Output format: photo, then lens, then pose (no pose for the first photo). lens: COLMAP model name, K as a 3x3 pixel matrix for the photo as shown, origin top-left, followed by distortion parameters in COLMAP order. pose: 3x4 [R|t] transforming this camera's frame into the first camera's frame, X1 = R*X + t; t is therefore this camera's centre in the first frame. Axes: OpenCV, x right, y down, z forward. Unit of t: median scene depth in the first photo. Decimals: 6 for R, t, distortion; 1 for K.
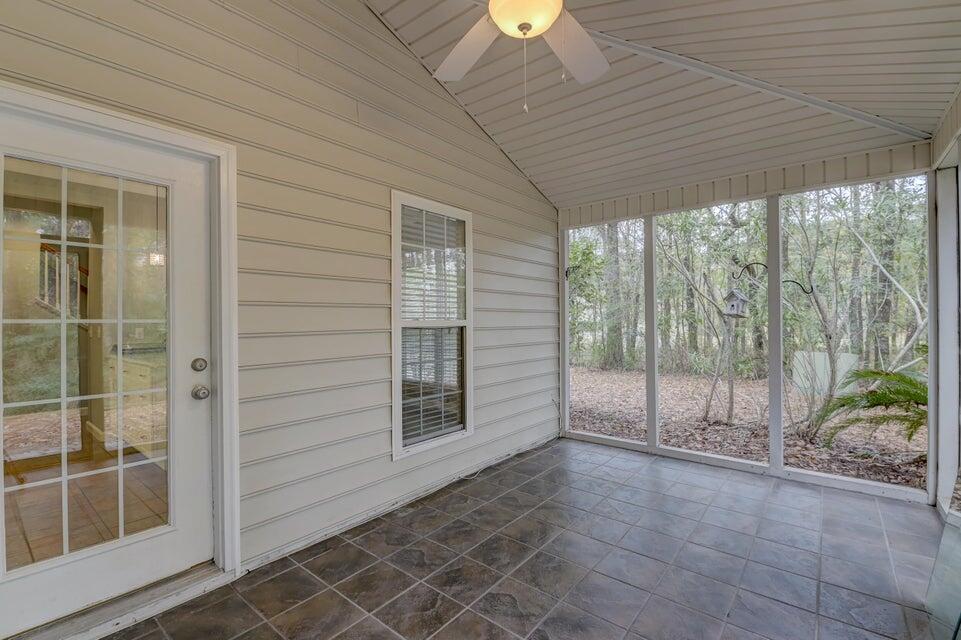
lens RADIAL K [[430.2, 0, 480.5], [0, 430.2, 320.0], [0, 0, 1]] dist [0.001045, -0.000011]
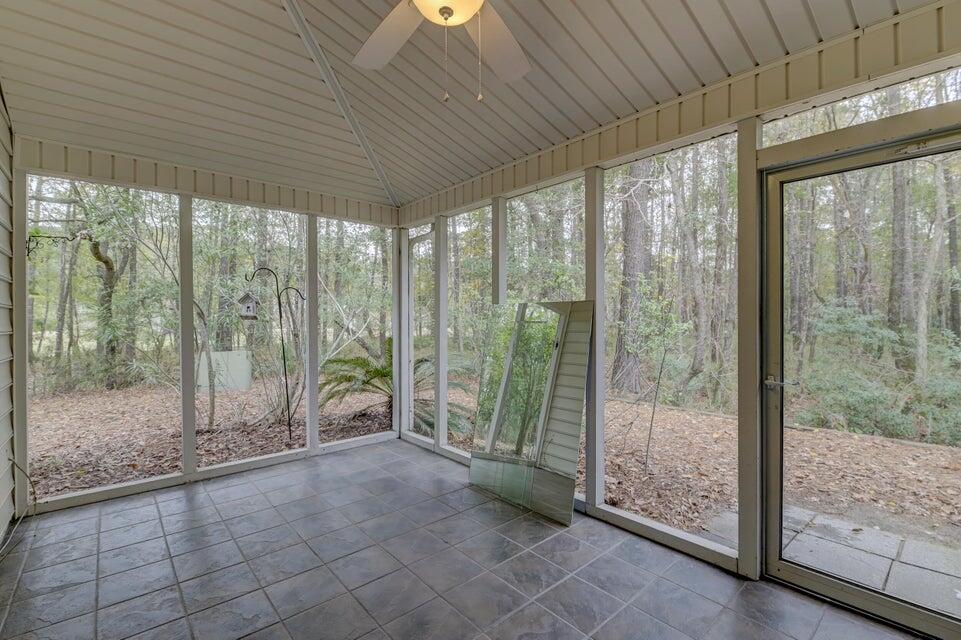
lens RADIAL K [[430.2, 0, 480.5], [0, 430.2, 320.0], [0, 0, 1]] dist [0.001045, -0.000011]
pose [[0.162001, 0.004924, 0.986778, -0.325303], [-0.000203, 0.999988, -0.004957, 0.001575], [-0.986791, 0.000603, 0.162000, 0.305926]]
